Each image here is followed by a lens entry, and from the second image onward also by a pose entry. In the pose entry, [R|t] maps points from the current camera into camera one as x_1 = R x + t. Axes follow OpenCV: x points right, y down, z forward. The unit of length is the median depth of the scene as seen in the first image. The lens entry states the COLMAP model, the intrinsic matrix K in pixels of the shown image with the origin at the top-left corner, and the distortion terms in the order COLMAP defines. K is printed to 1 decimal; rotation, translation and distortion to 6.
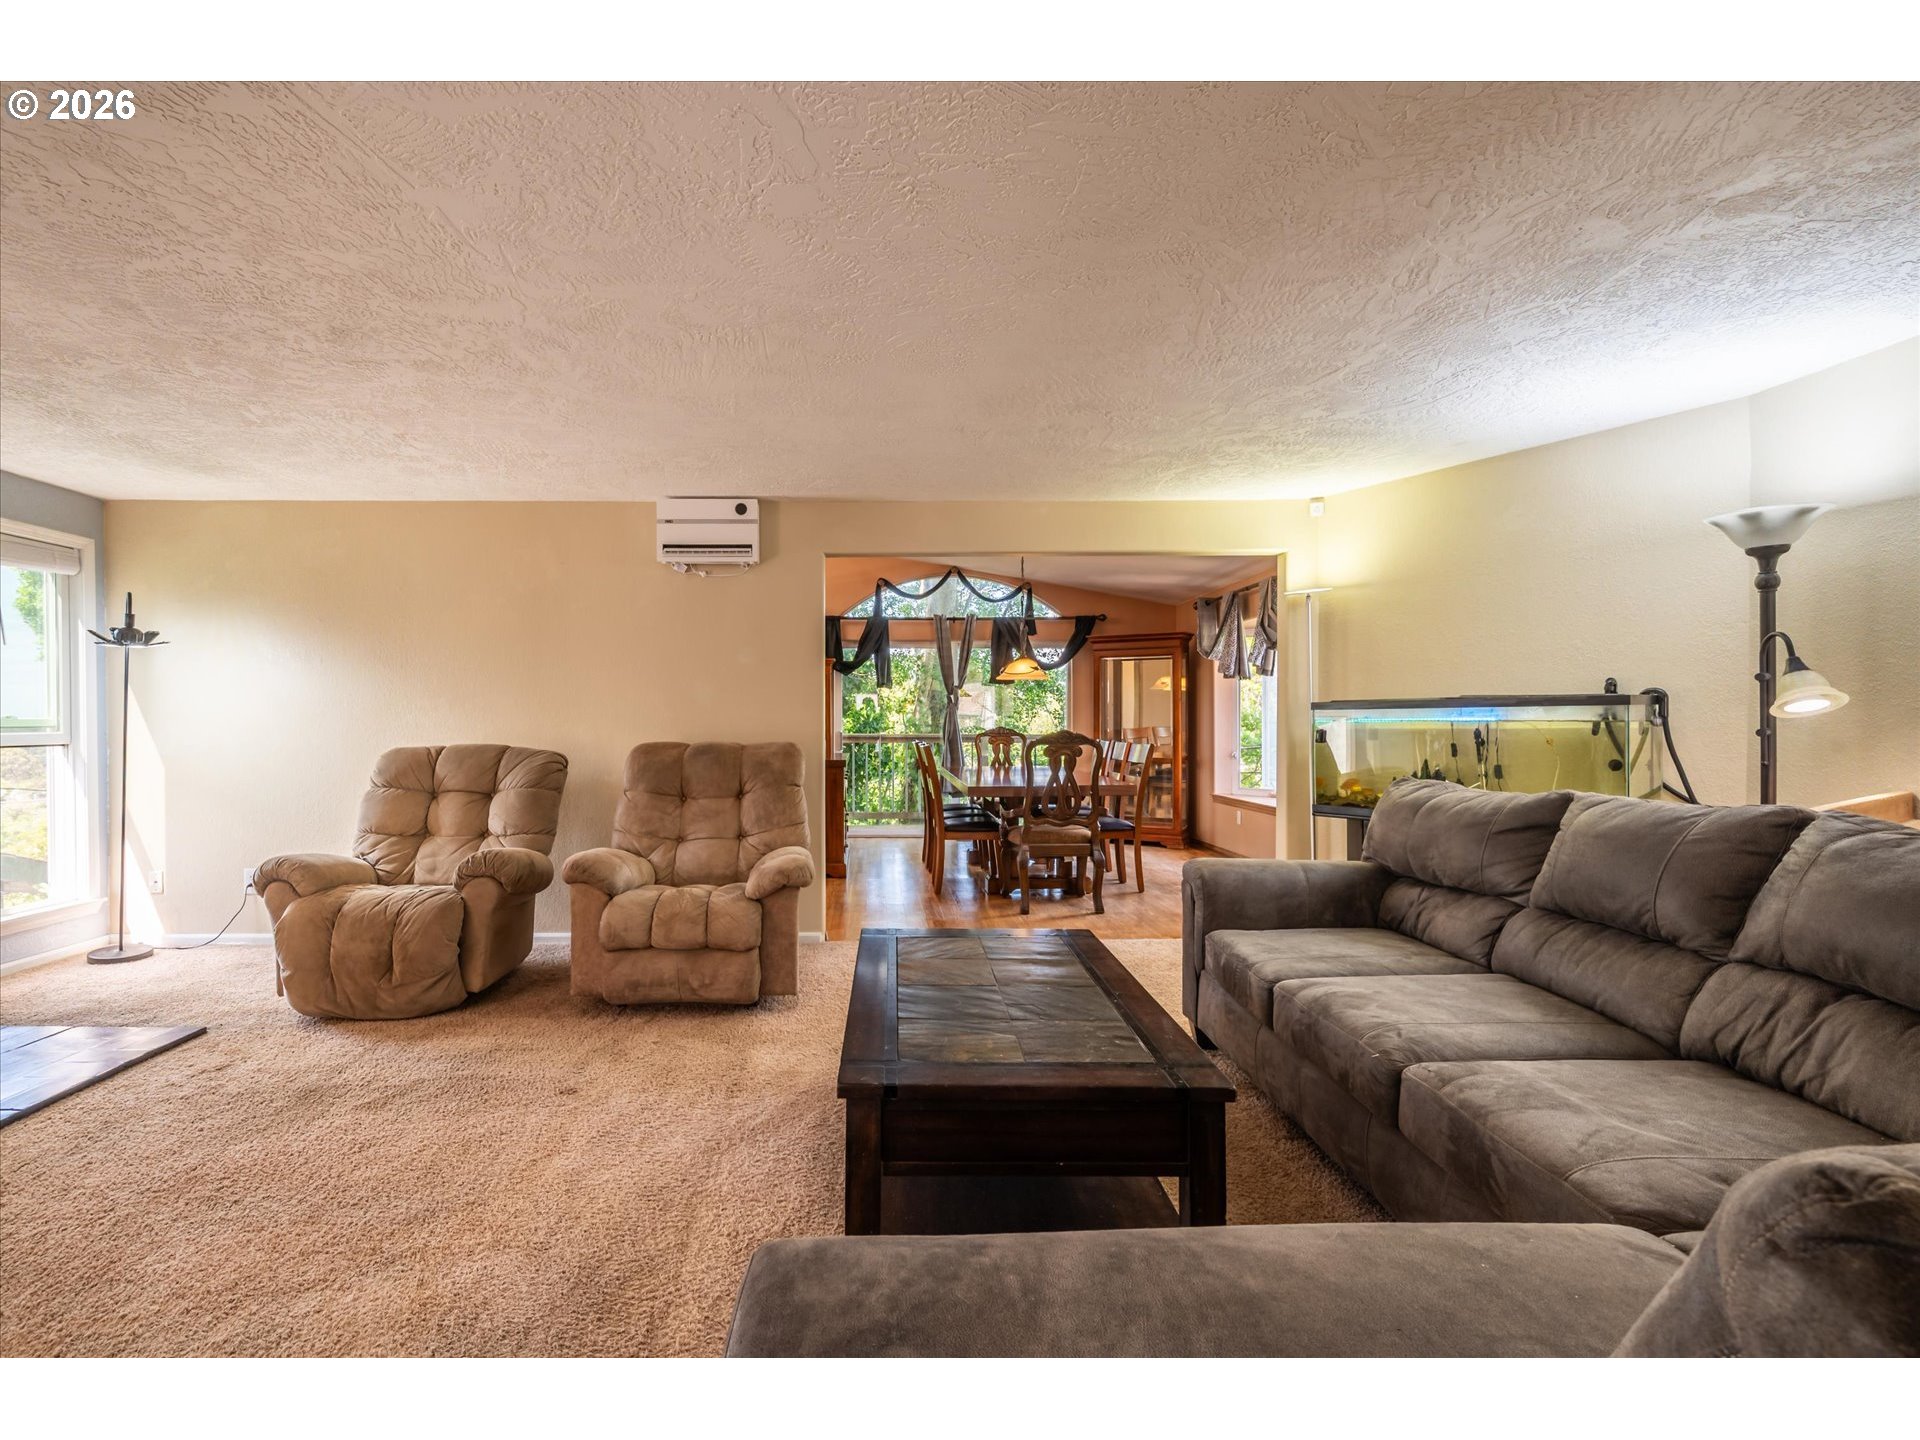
lens RADIAL K [[961.5, 0, 951.6], [0, 961.5, 717.9], [0, 0, 1]] dist [0.000004, -0.000218]
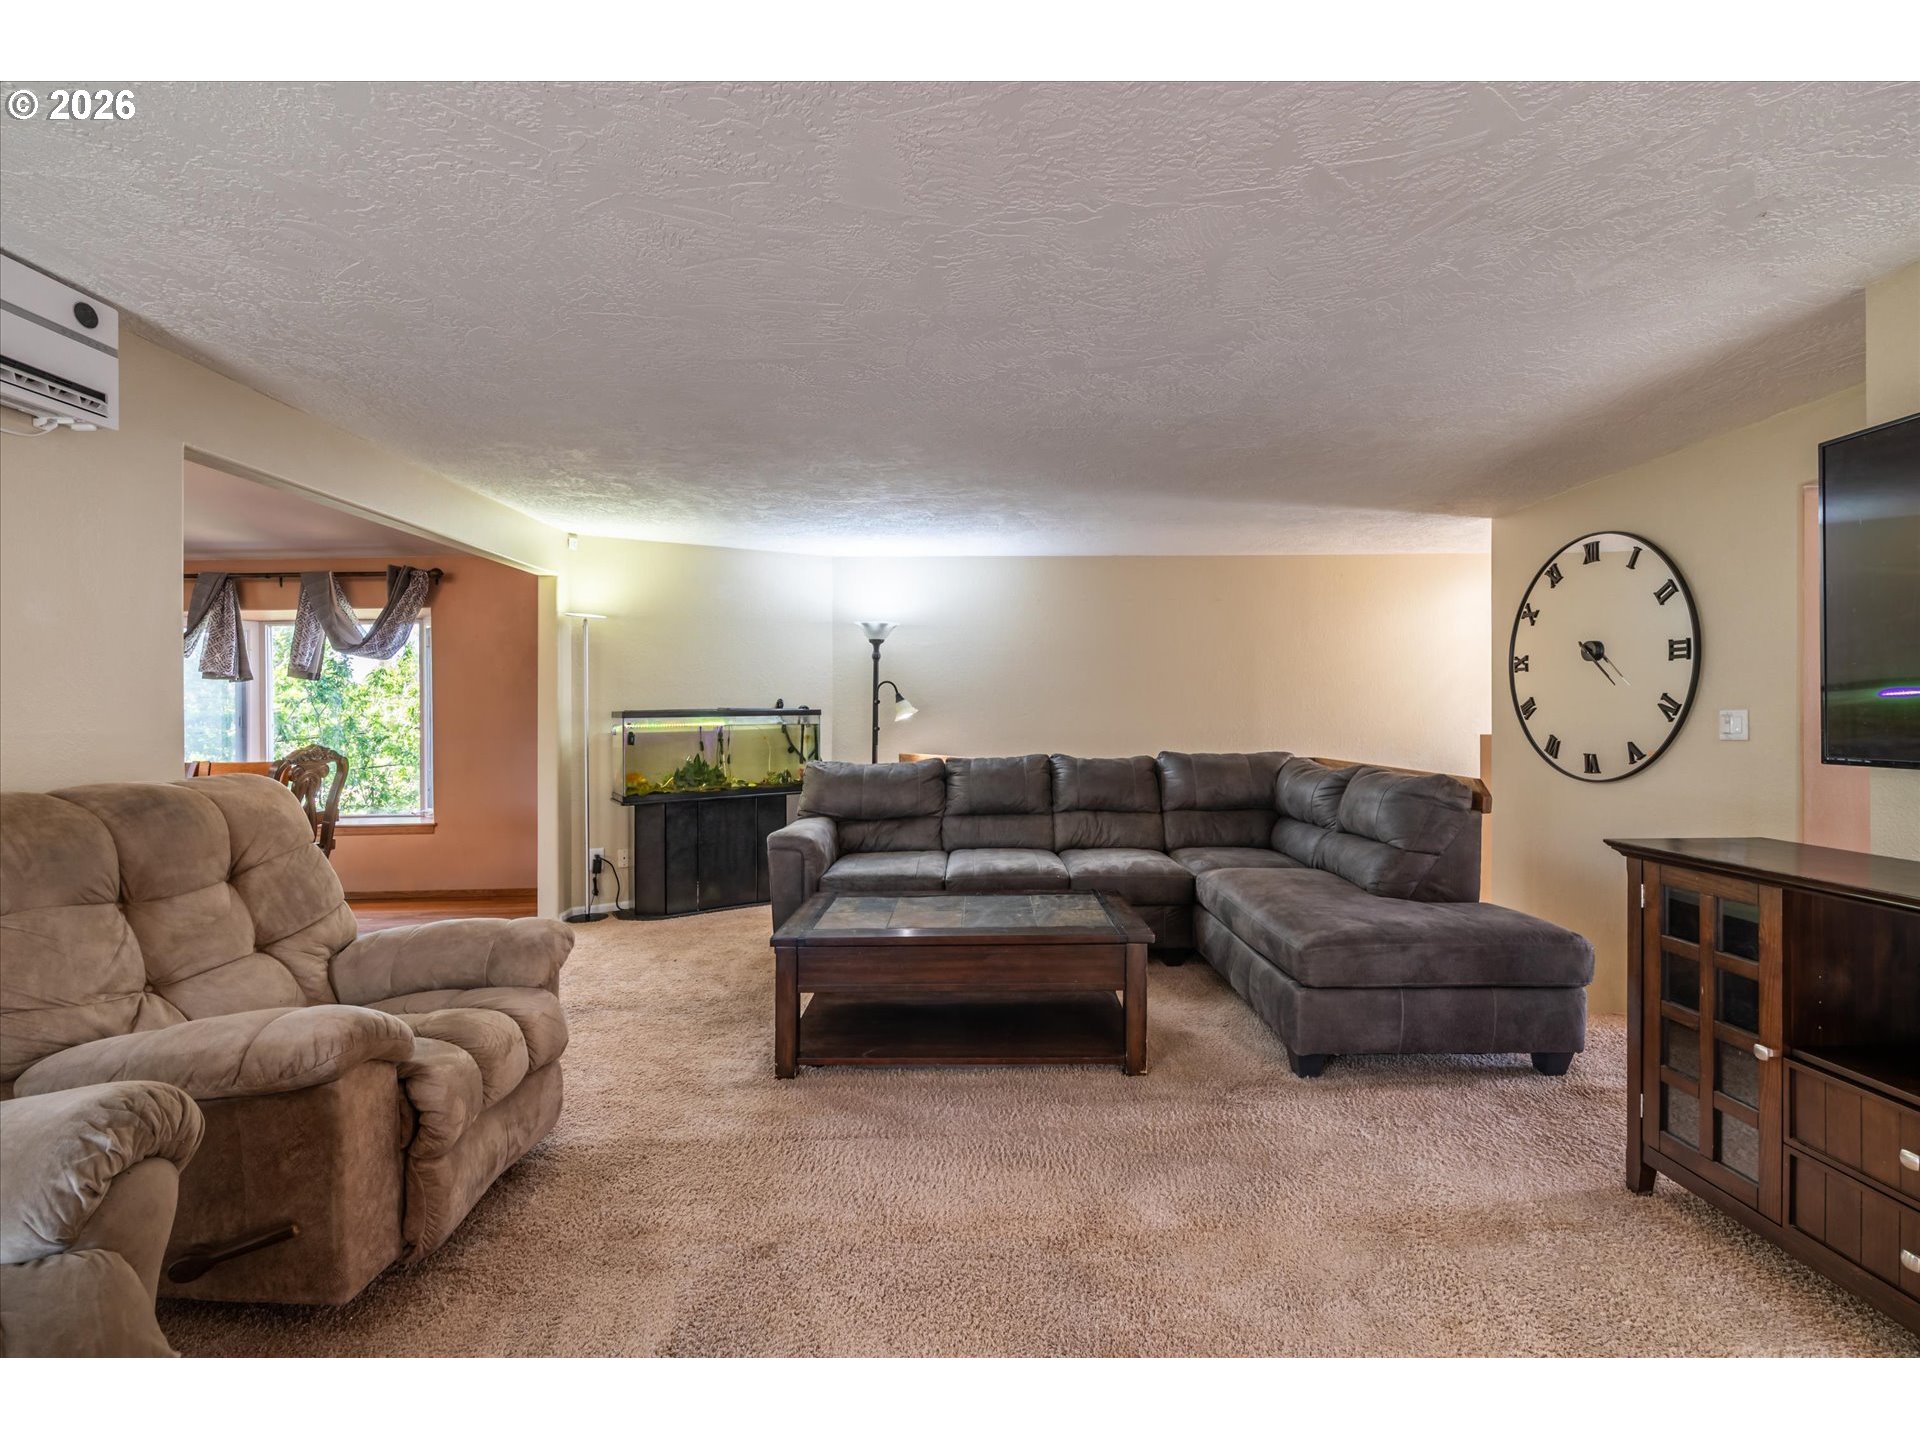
lens RADIAL K [[961.5, 0, 951.6], [0, 961.5, 717.9], [0, 0, 1]] dist [0.000004, -0.000218]
pose [[-0.047555, 0.003067, 0.998864, -1.201613], [0.008340, 0.999962, -0.002674, -0.002498], [-0.998834, 0.008203, -0.047579, 0.928961]]
